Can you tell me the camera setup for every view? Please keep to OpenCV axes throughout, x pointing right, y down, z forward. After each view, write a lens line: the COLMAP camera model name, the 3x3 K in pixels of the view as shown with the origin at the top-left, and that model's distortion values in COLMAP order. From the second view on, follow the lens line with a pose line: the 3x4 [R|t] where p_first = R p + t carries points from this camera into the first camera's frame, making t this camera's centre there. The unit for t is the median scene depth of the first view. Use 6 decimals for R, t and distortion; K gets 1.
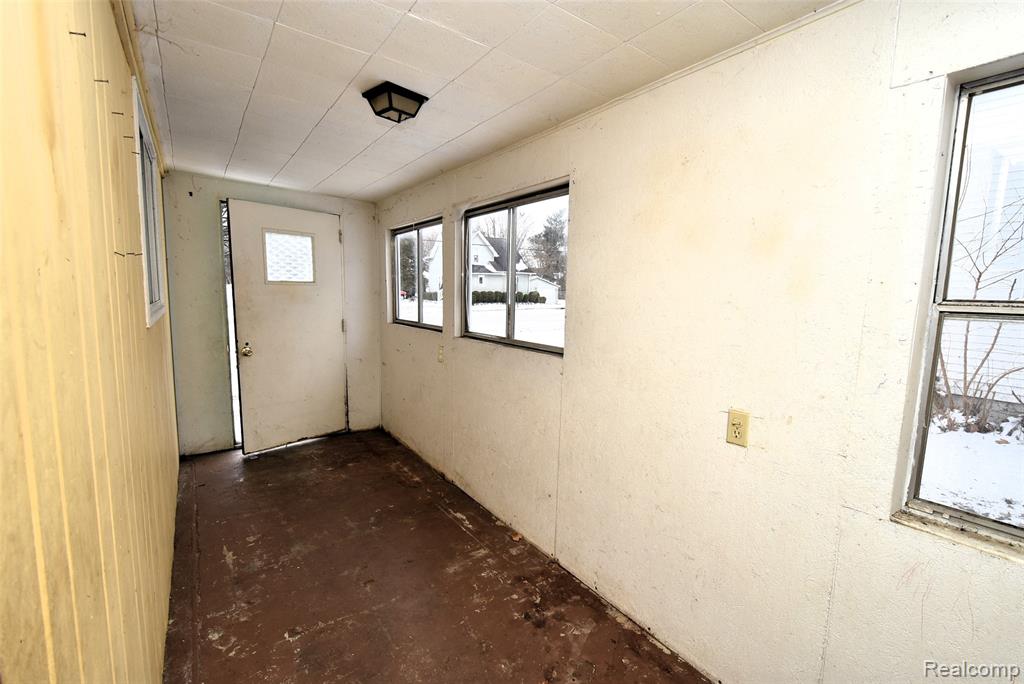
lens RADIAL K [[450.7, 0, 523.1], [0, 450.7, 347.8], [0, 0, 1]] dist [0.006769, -0.008543]
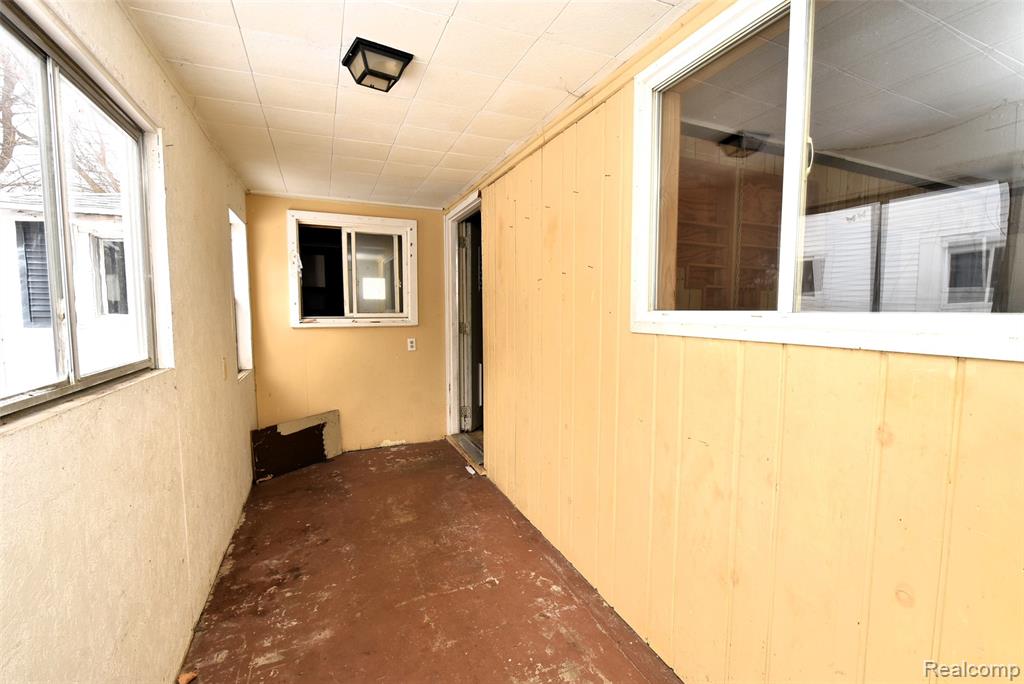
lens RADIAL K [[450.7, 0, 523.1], [0, 450.7, 347.8], [0, 0, 1]] dist [0.006769, -0.008543]
pose [[-0.977127, -0.047016, 0.207394, -0.745193], [-0.002675, 0.977894, 0.209082, -0.197124], [-0.212639, 0.203745, -0.955653, 1.837176]]
